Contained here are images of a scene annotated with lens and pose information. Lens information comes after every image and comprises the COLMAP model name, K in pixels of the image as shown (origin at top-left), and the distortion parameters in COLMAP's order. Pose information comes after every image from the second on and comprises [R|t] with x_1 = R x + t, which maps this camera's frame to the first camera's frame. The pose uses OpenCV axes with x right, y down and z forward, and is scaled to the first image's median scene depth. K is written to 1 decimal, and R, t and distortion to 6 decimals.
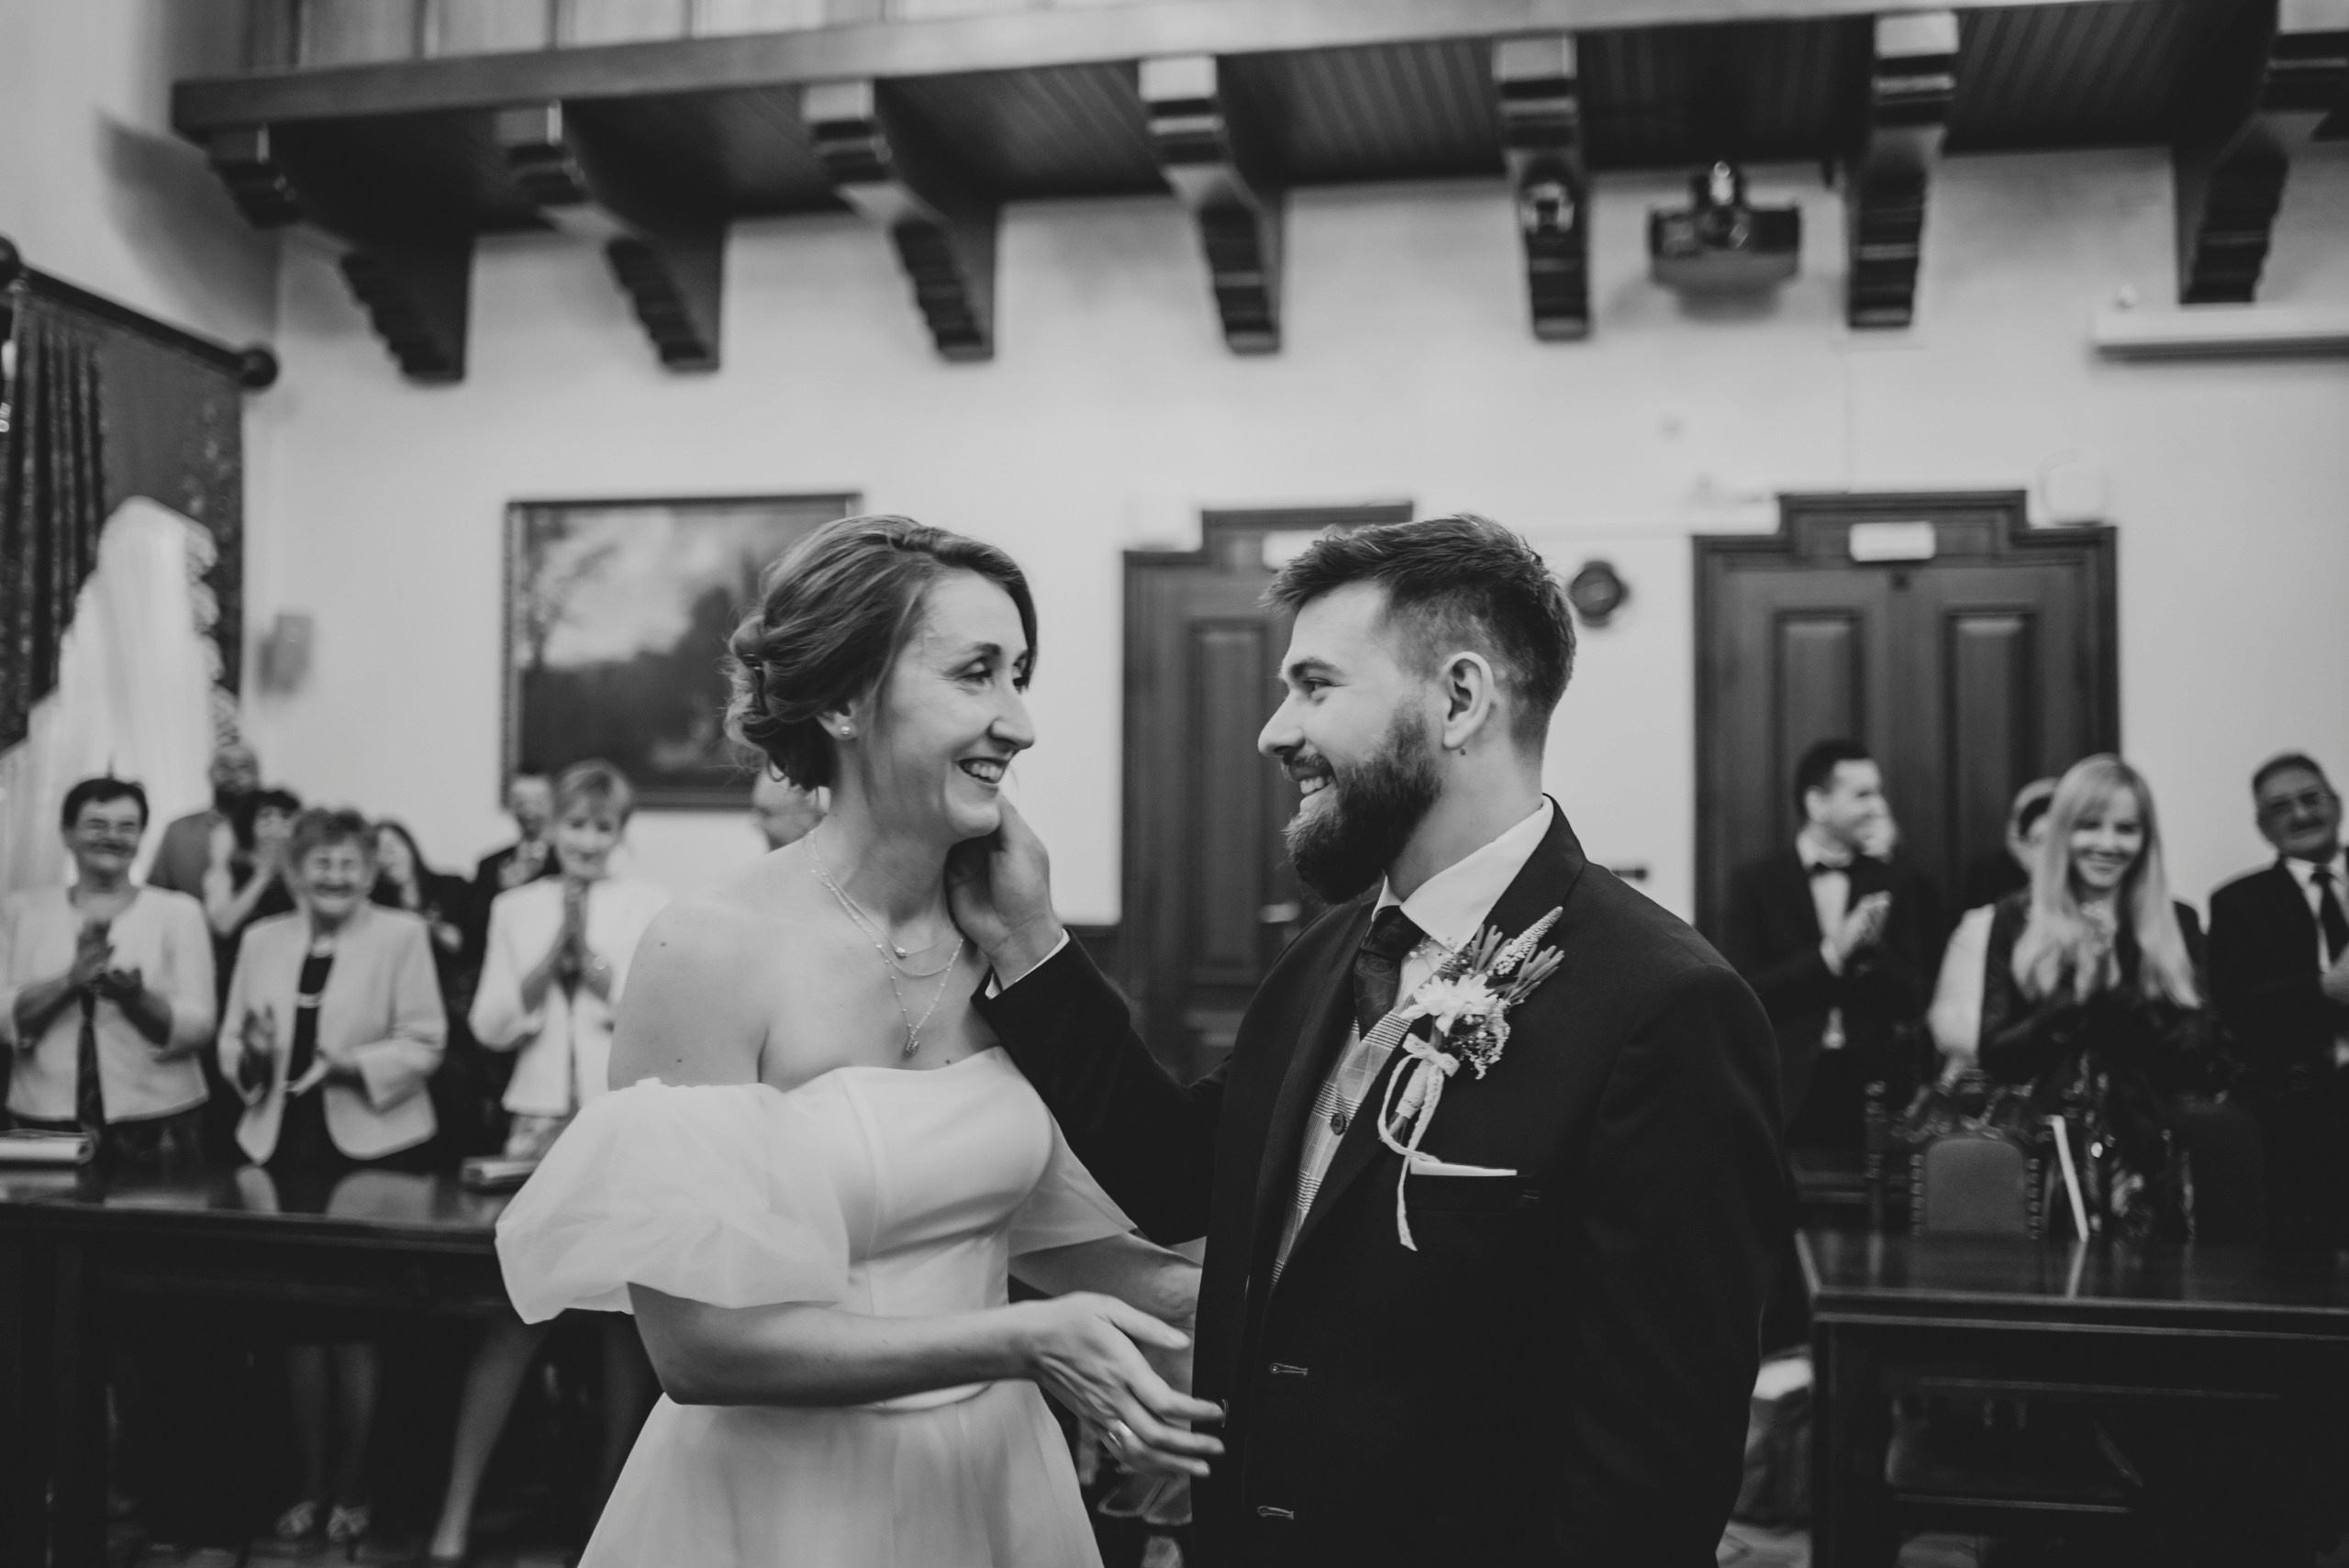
lens RADIAL K [[2263.5, 0, 1157.2], [0, 2263.5, 772.6], [0, 0, 1]] dist [-0.066294, 0.000000]
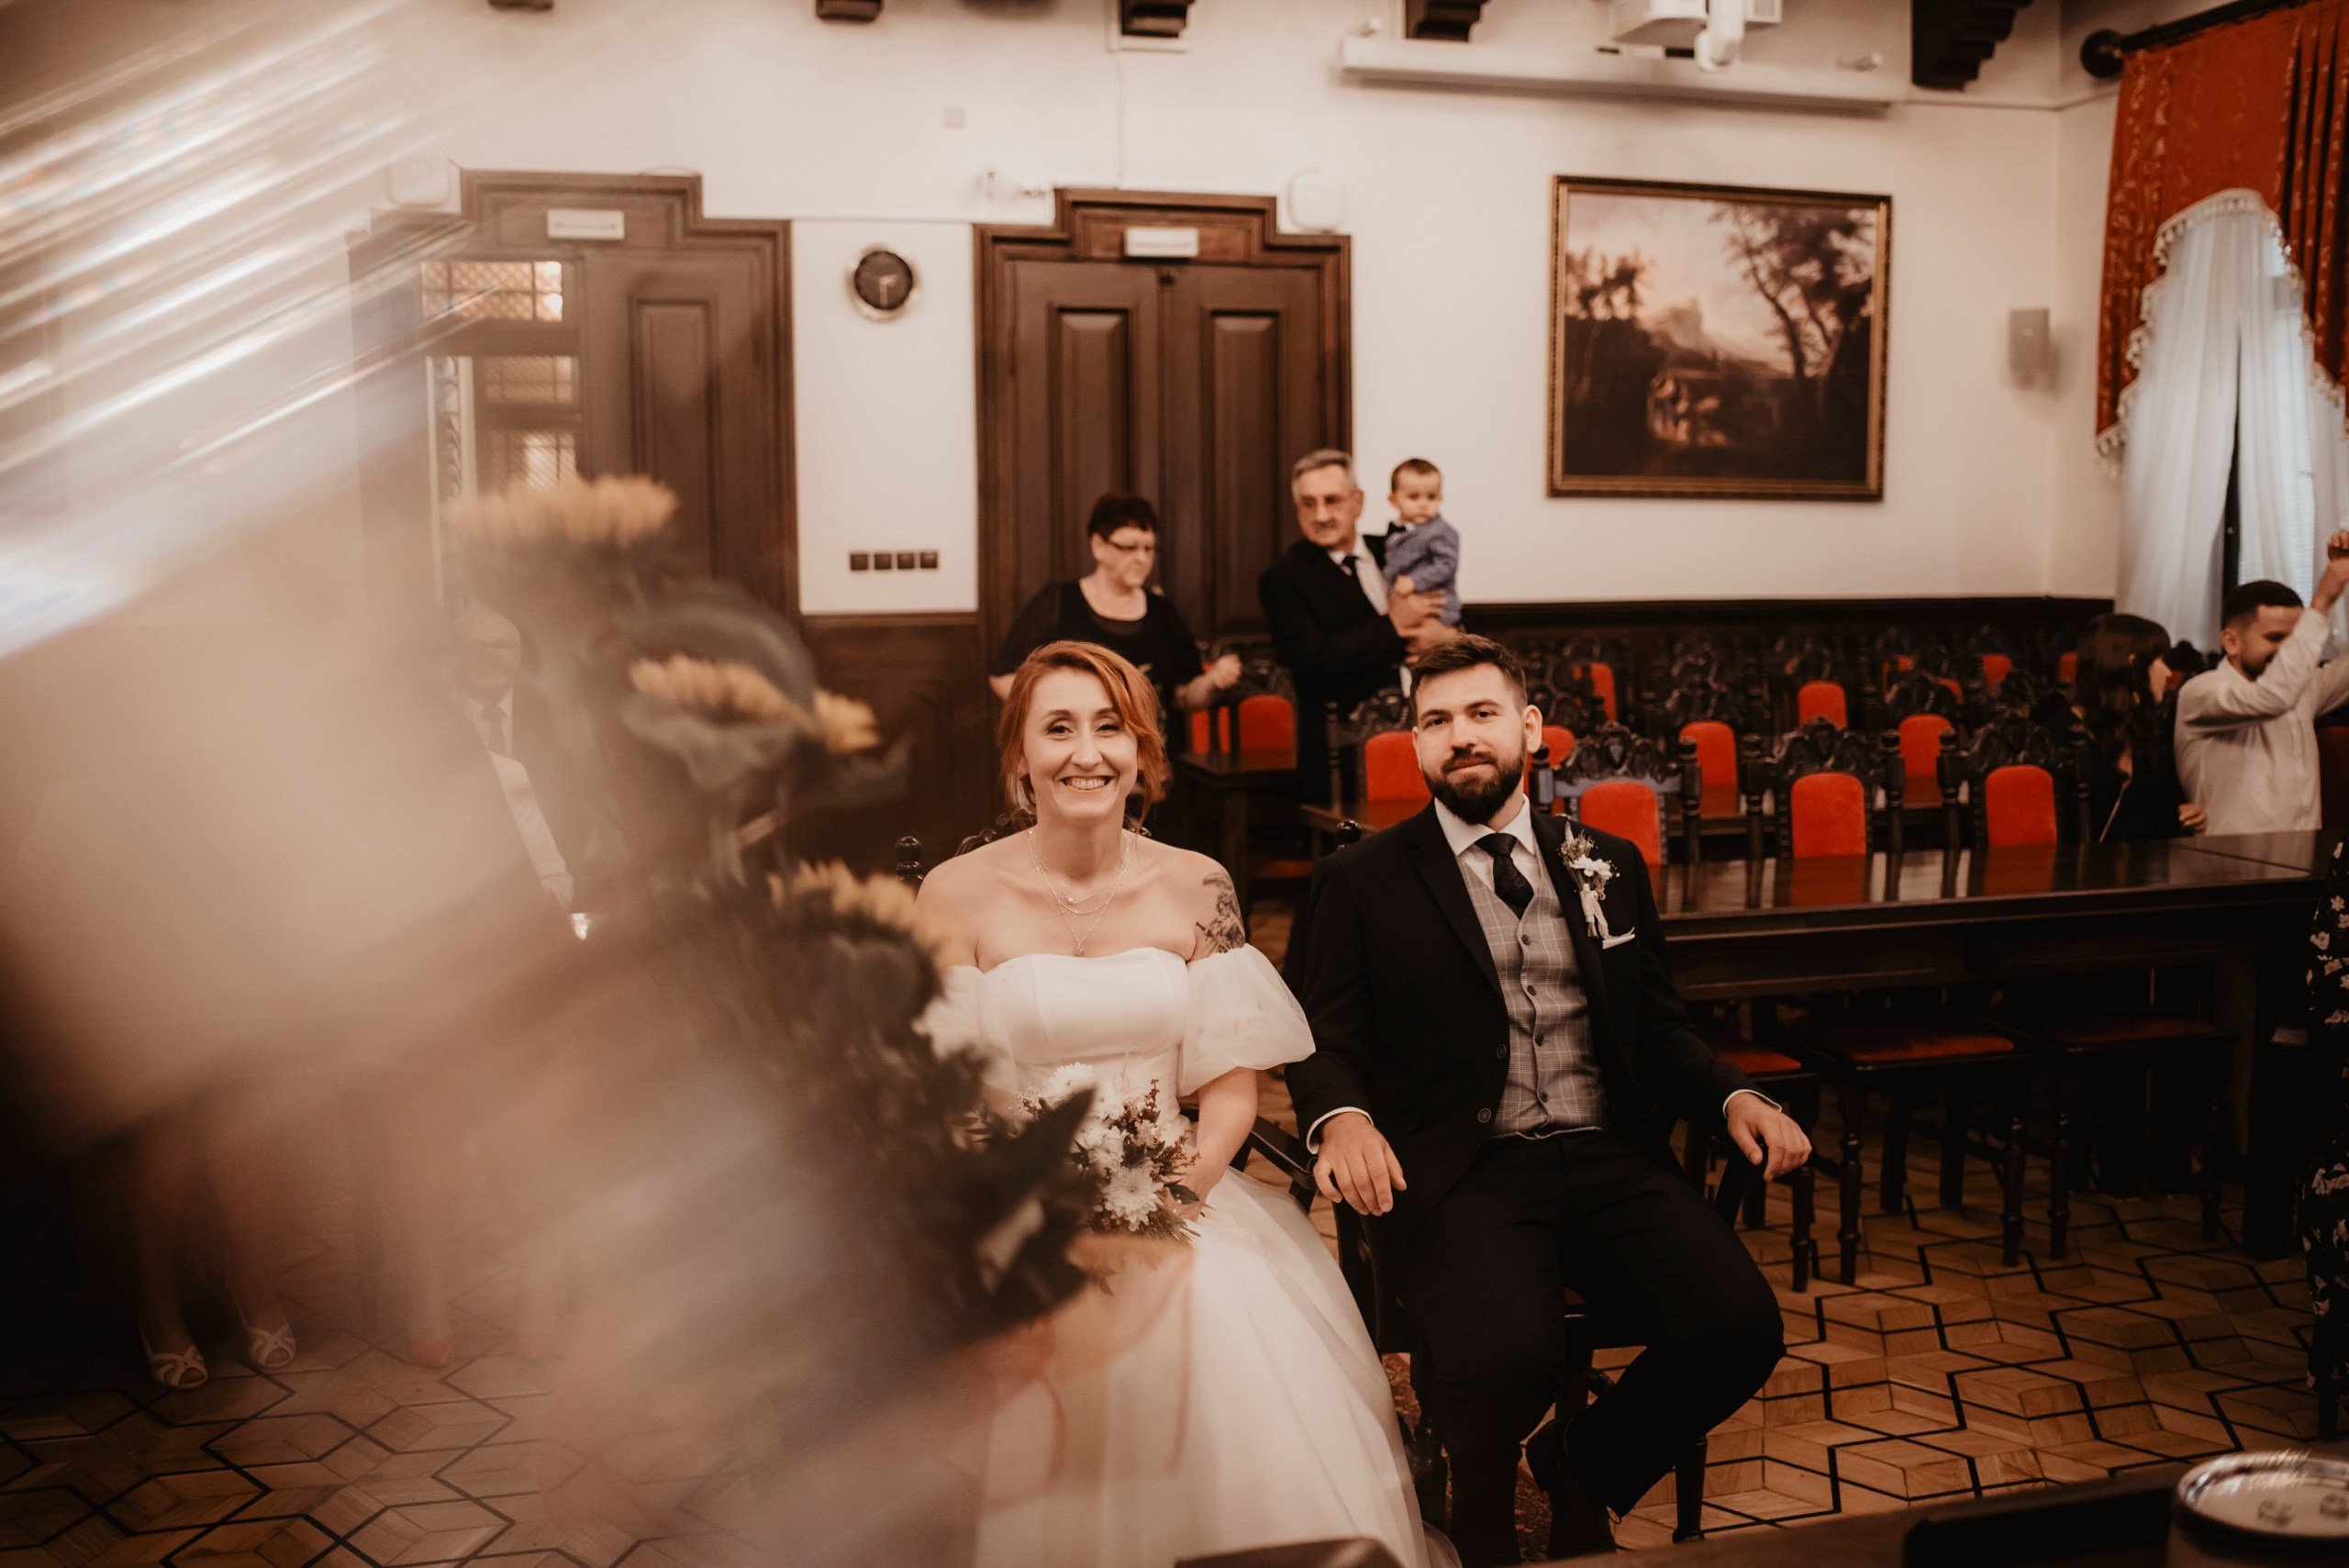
lens RADIAL K [[2263.5, 0, 1179.8], [0, 2263.5, 762.6], [0, 0, 1]] dist [-0.066294, 0.000000]
pose [[0.877692, -0.059777, 0.475483, -0.183444], [-0.002190, 0.991679, 0.128715, 0.004104], [-0.479221, -0.114013, 0.870258, 0.039679]]
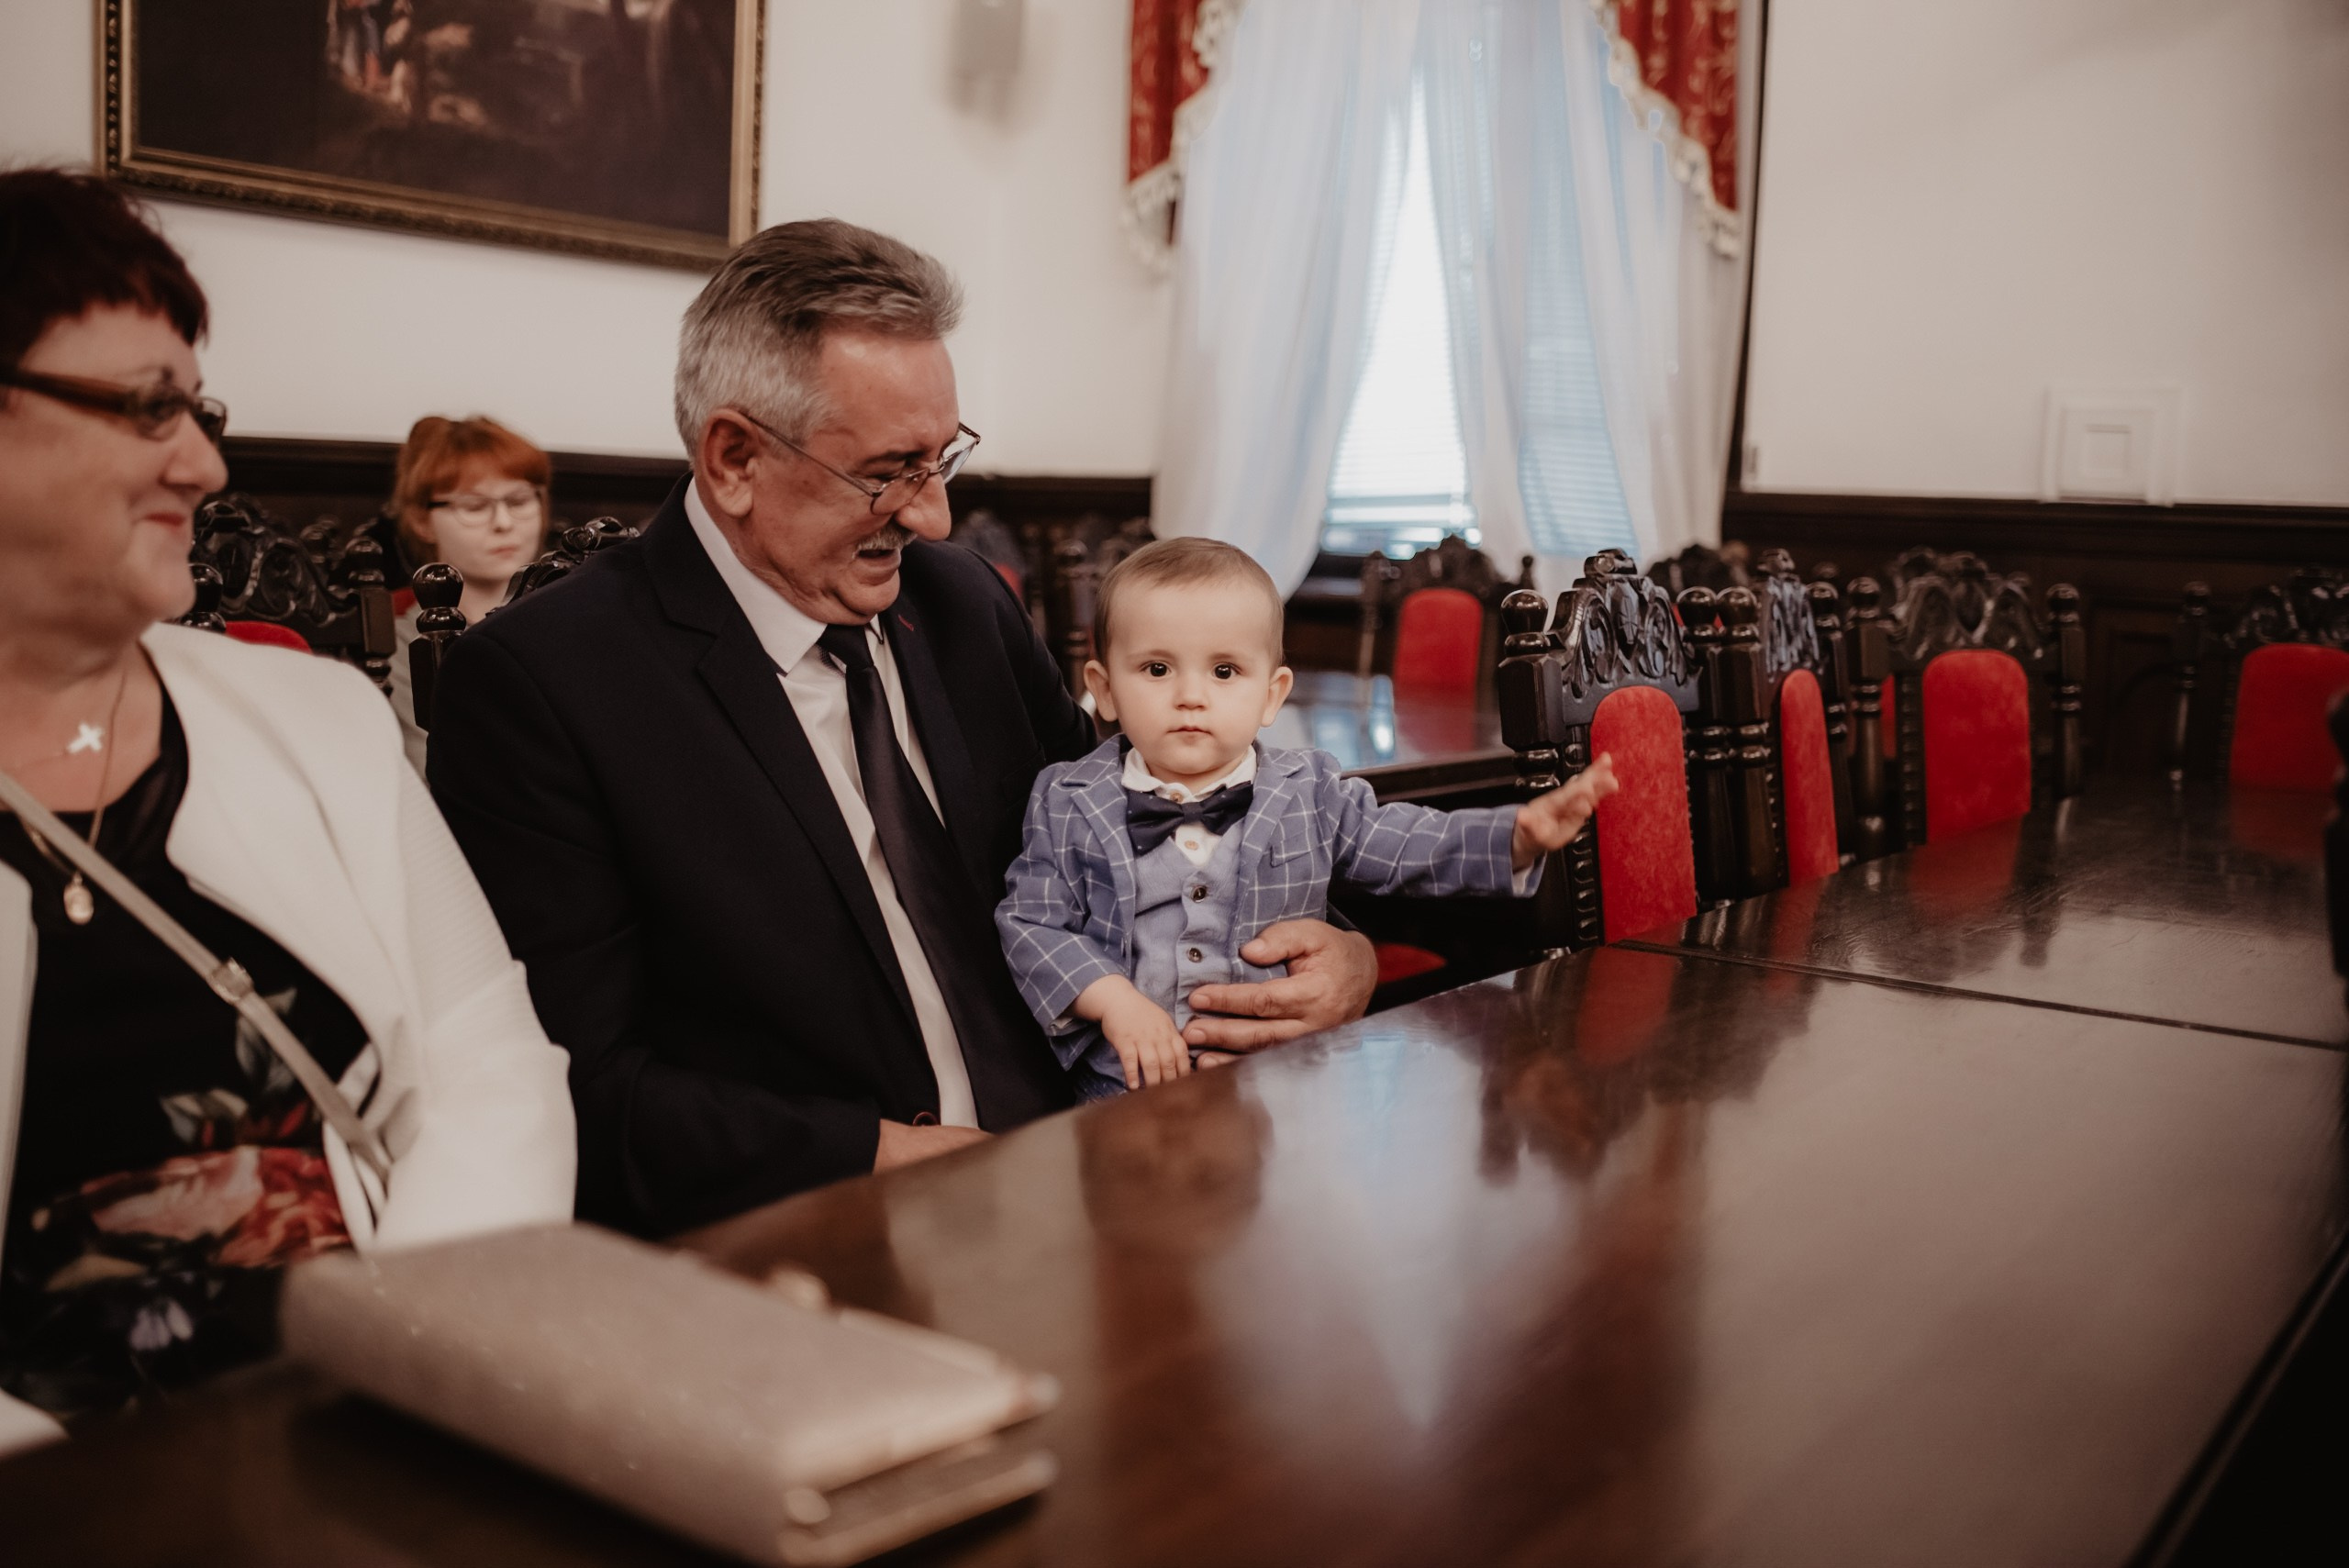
lens RADIAL K [[2263.5, 0, 1169.9], [0, 2263.5, 793.7], [0, 0, 1]] dist [-0.066294, 0.000000]
pose [[0.388622, -0.107580, 0.915095, 0.154184], [-0.056871, 0.988466, 0.140358, 0.065707], [-0.919641, -0.106588, 0.378022, 0.535723]]
